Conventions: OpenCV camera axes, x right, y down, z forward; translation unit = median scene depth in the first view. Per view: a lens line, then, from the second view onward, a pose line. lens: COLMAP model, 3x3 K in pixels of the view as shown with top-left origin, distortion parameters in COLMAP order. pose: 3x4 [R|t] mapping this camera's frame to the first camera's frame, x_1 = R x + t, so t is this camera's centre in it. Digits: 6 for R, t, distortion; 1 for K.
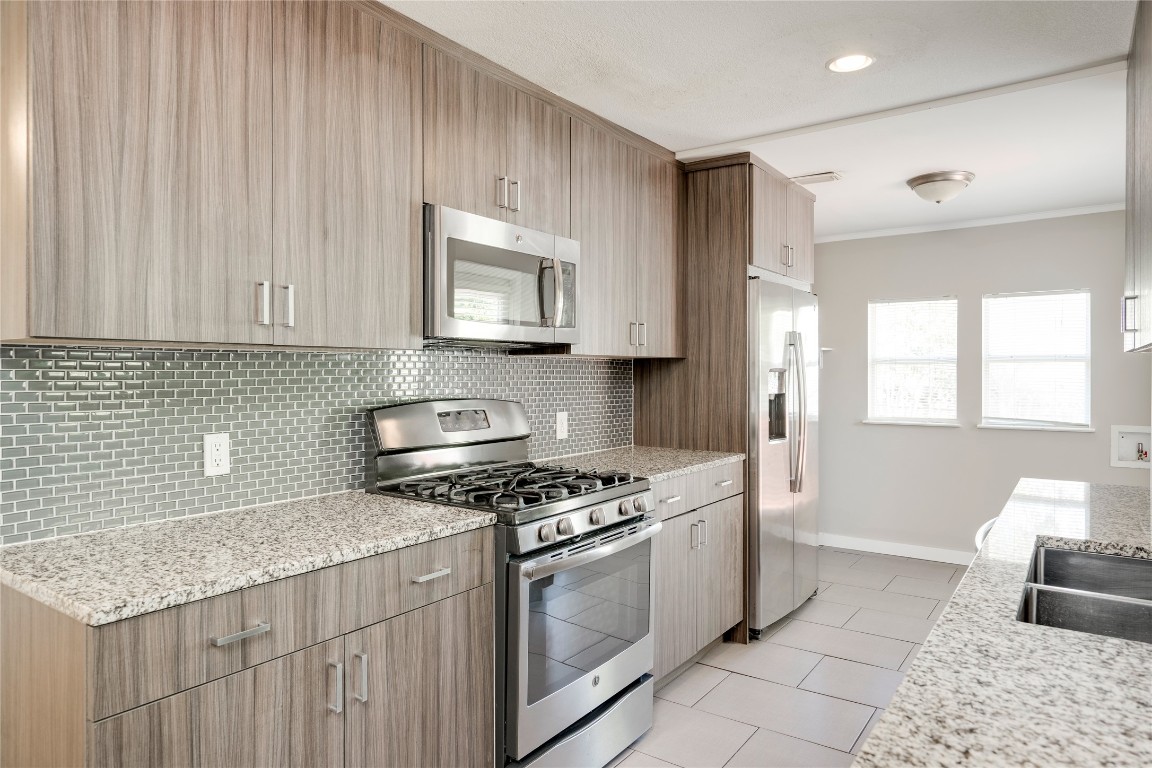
lens RADIAL K [[710.9, 0, 575.4], [0, 710.9, 374.2], [0, 0, 1]] dist [-0.002408, -0.000265]
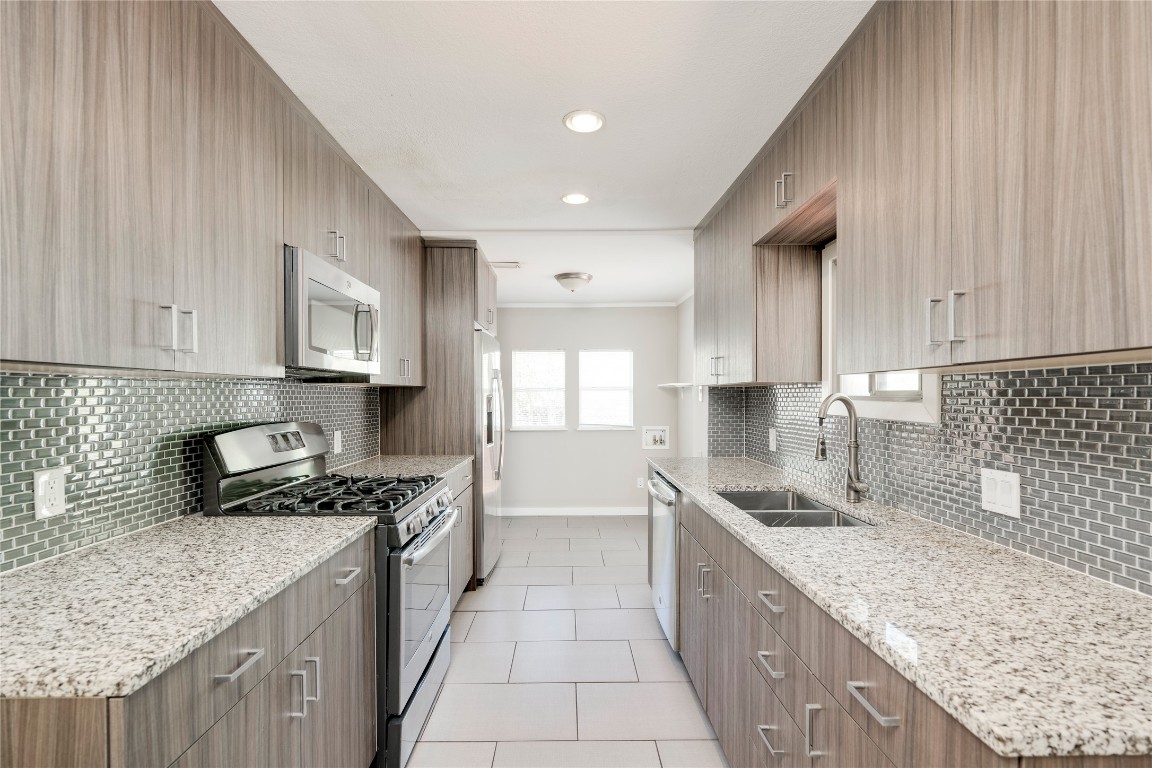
lens RADIAL K [[519.9, 0, 566.4], [0, 519.9, 400.8], [0, 0, 1]] dist [-0.004200, 0.000617]
pose [[0.809588, -0.007438, 0.586951, -0.370043], [0.004610, 0.999969, 0.006314, -0.002646], [-0.586980, -0.002405, 0.809598, 0.107741]]
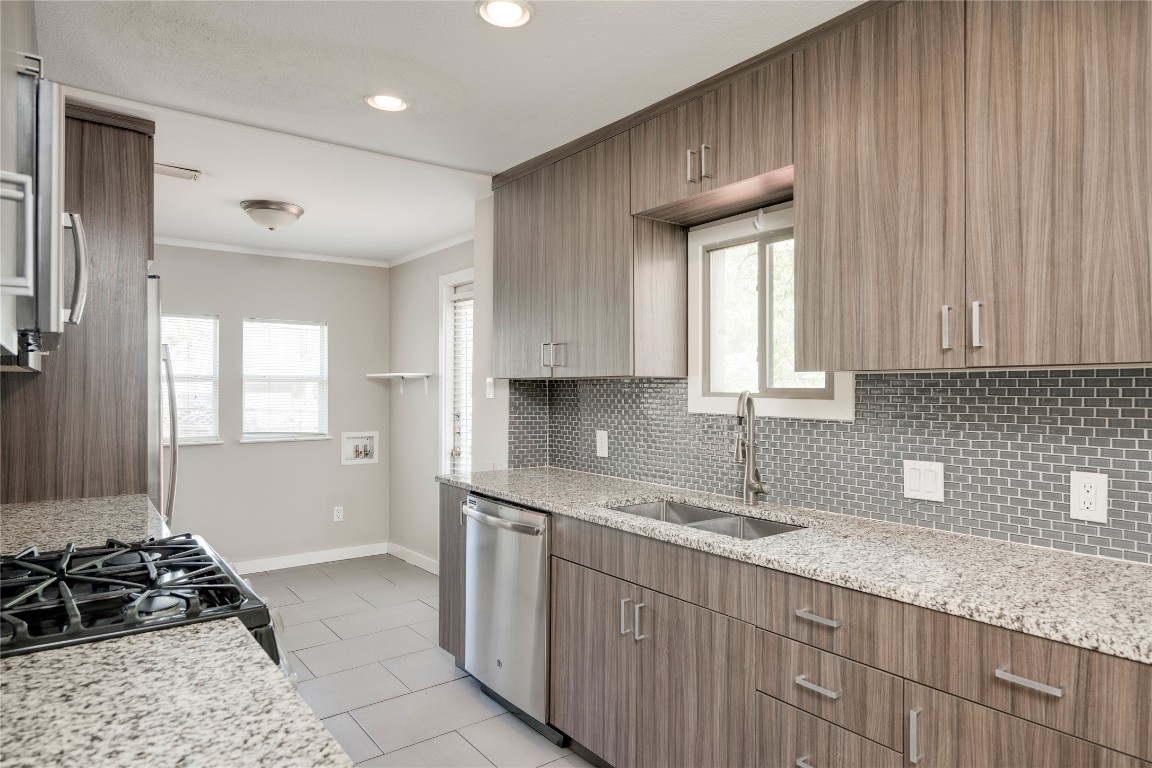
lens RADIAL K [[685.3, 0, 577.4], [0, 685.3, 385.7], [0, 0, 1]] dist [0.002389, -0.001151]
pose [[0.289363, 0.003570, 0.957213, -0.629383], [0.001801, 0.999989, -0.004274, -0.011398], [-0.957218, 0.002961, 0.289354, 0.530023]]
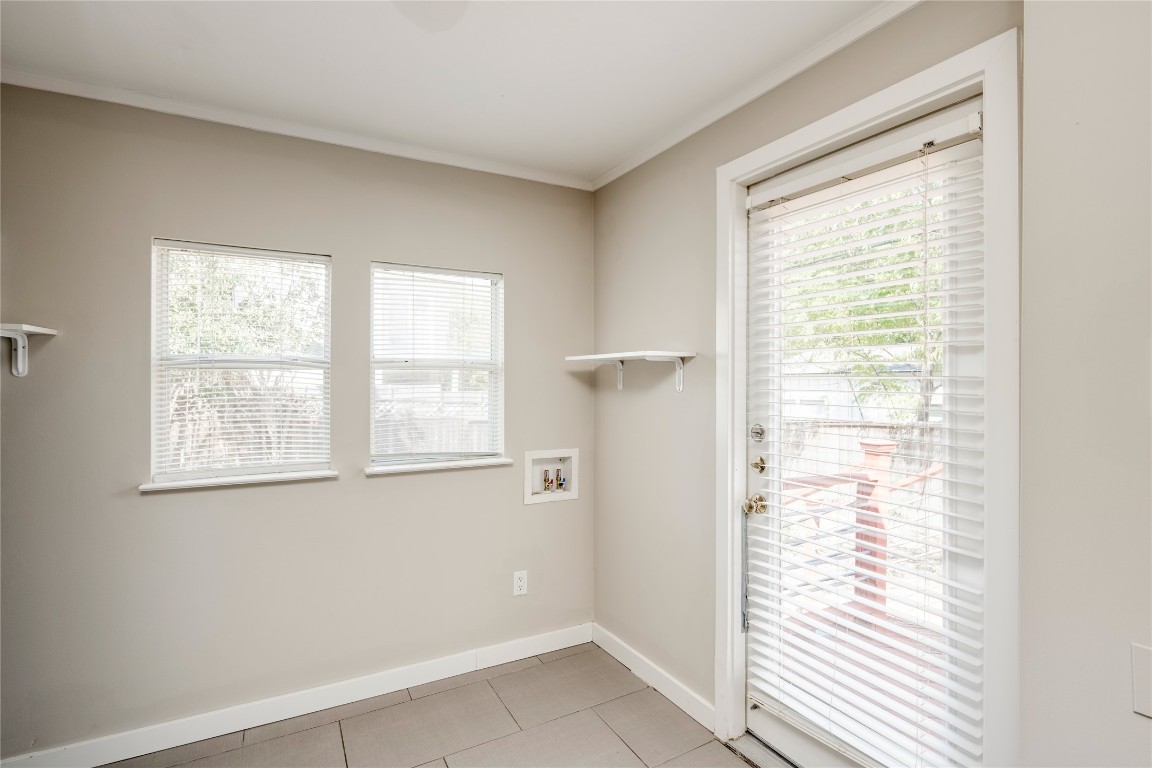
lens RADIAL K [[567.7, 0, 578.2], [0, 567.7, 379.4], [0, 0, 1]] dist [-0.000092, 0.000041]
pose [[0.434419, 0.000576, 0.900711, 0.470350], [0.002908, 0.999994, -0.002042, -0.014295], [-0.900706, 0.003506, 0.434415, 1.459790]]
